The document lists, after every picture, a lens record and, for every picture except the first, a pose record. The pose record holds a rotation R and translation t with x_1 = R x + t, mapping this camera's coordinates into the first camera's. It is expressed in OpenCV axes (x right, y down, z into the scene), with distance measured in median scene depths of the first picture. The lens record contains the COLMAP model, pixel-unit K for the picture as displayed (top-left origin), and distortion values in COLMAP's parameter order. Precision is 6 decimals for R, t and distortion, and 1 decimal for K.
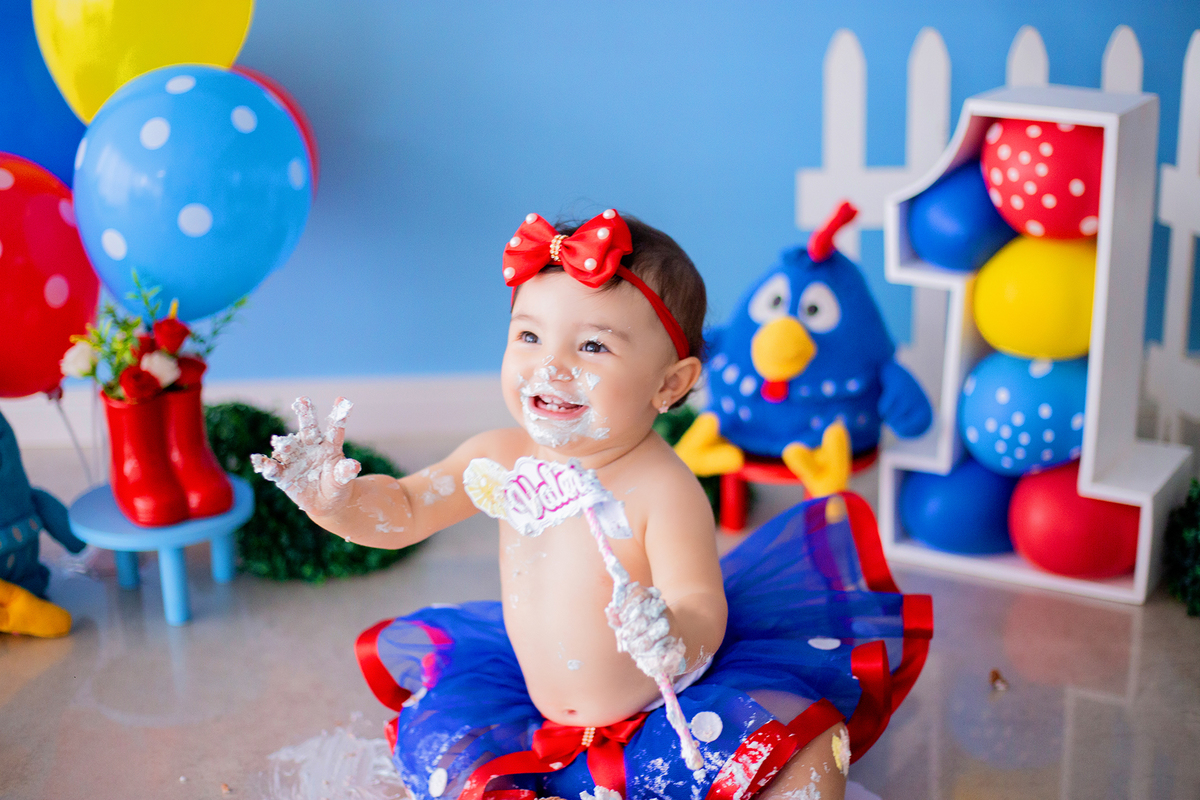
lens RADIAL K [[1835.1, 0, 609.5], [0, 1835.1, 409.0], [0, 0, 1]] dist [-0.117503, 0.000000]
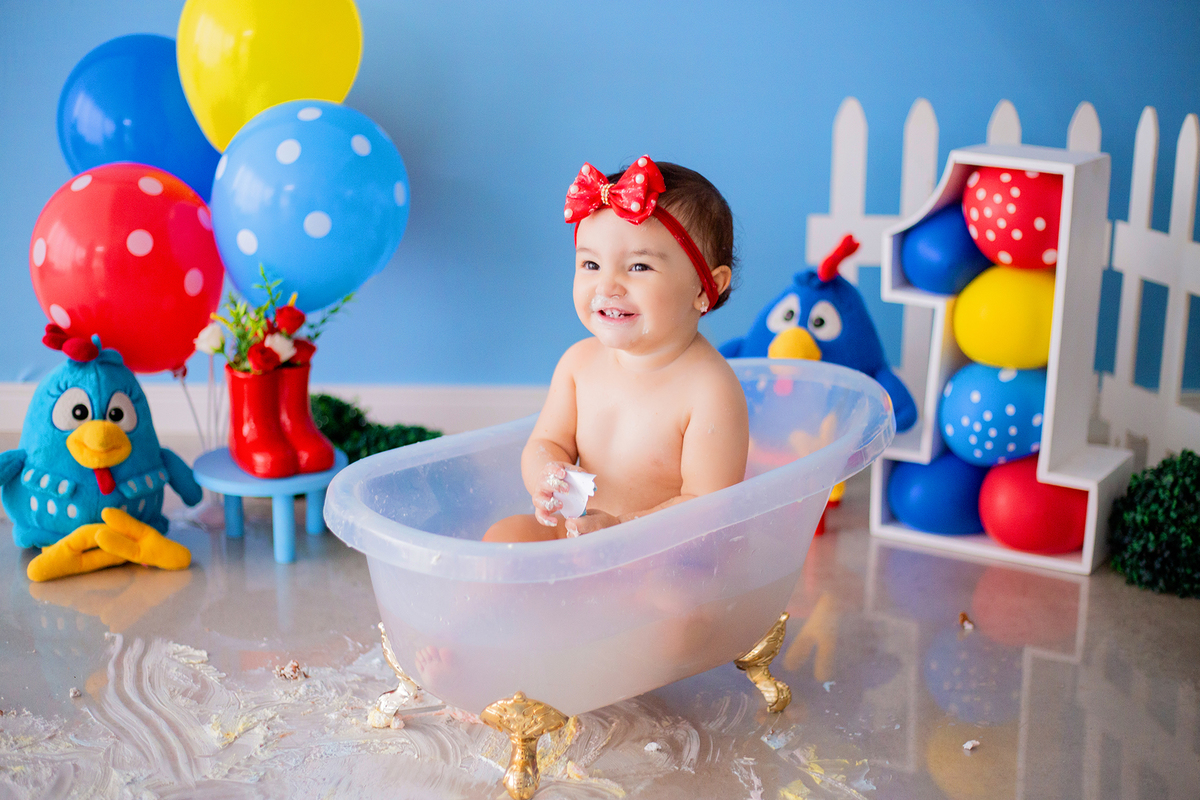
lens RADIAL K [[1835.1, 0, 589.6], [0, 1835.1, 381.0], [0, 0, 1]] dist [-0.117503, 0.000000]
pose [[0.999342, 0.036143, -0.003192, -0.035559], [-0.036279, 0.996720, -0.072337, 0.078368], [0.000567, 0.072405, 0.997375, -0.201548]]
